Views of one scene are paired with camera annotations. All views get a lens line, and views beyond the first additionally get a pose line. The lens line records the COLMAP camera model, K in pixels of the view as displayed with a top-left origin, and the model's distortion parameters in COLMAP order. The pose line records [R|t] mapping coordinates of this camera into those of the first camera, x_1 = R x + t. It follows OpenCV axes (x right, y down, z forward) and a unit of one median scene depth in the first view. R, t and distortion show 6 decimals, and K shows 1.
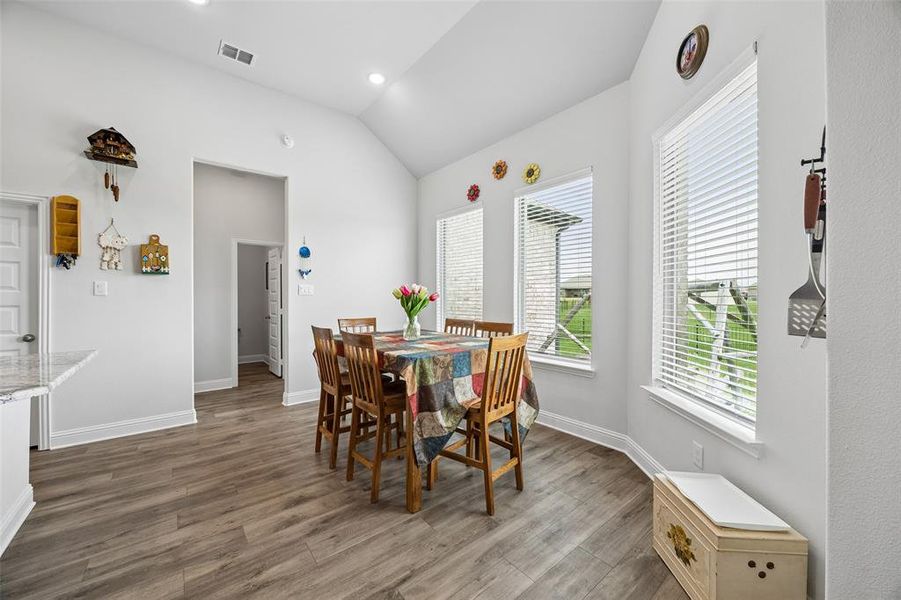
lens RADIAL K [[343.2, 0, 447.1], [0, 343.2, 299.5], [0, 0, 1]] dist [-0.003221, -0.000157]
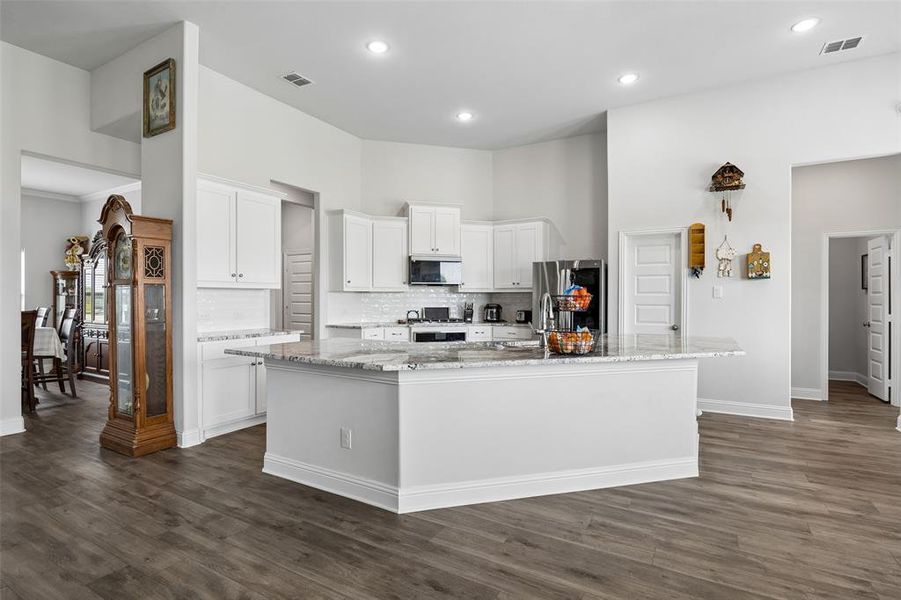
lens RADIAL K [[446.5, 0, 450.5], [0, 446.5, 300.0], [0, 0, 1]] dist [-0.011227, -0.000657]
pose [[0.360583, 0.002977, -0.932723, 0.152022], [-0.009071, 0.999959, -0.000315, 0.005686], [0.932683, 0.008574, 0.360595, -0.487957]]
